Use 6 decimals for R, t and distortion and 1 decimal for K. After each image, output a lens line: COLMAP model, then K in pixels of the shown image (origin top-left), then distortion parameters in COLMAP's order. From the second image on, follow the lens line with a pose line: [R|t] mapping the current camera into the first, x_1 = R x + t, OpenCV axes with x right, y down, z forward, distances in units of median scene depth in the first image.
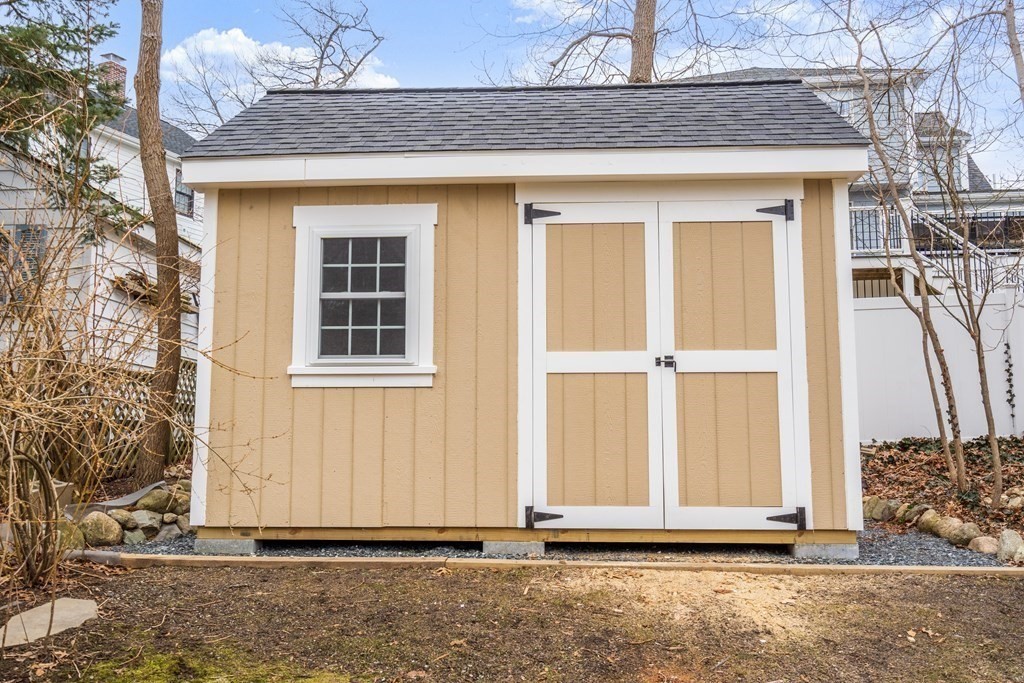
lens RADIAL K [[887.6, 0, 511.3], [0, 887.6, 334.6], [0, 0, 1]] dist [0.003296, 0.001606]
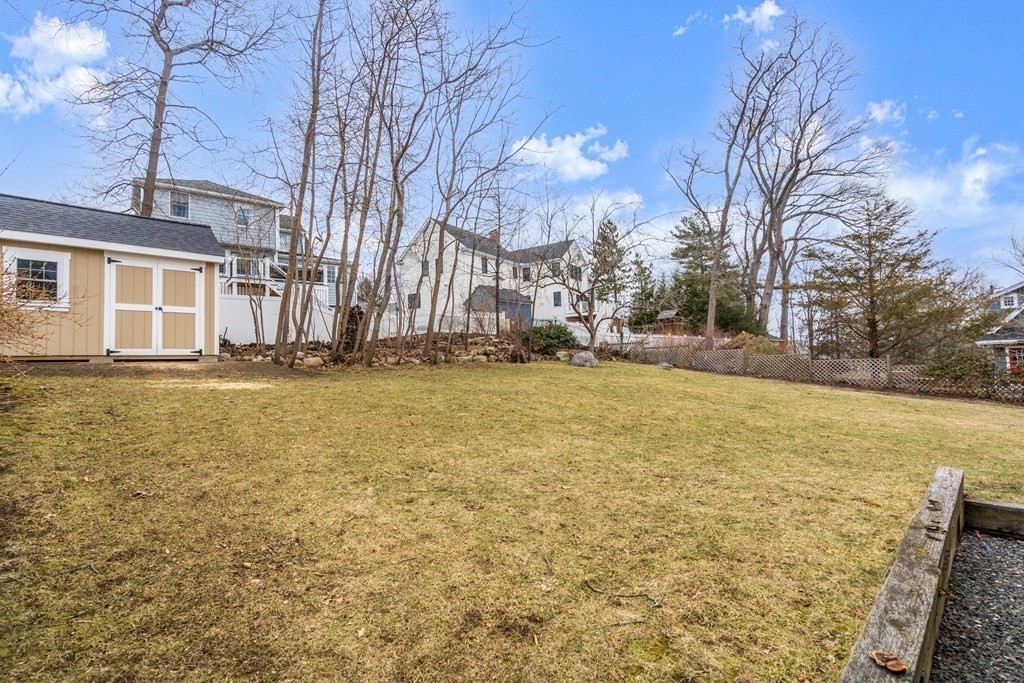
lens RADIAL K [[469.8, 0, 511.8], [0, 469.8, 337.6], [0, 0, 1]] dist [-0.001349, 0.000470]
pose [[0.654060, 0.020611, 0.756162, -0.314665], [-0.053593, 0.998379, 0.019144, 0.034187], [-0.754542, -0.053046, 0.654105, -1.275946]]
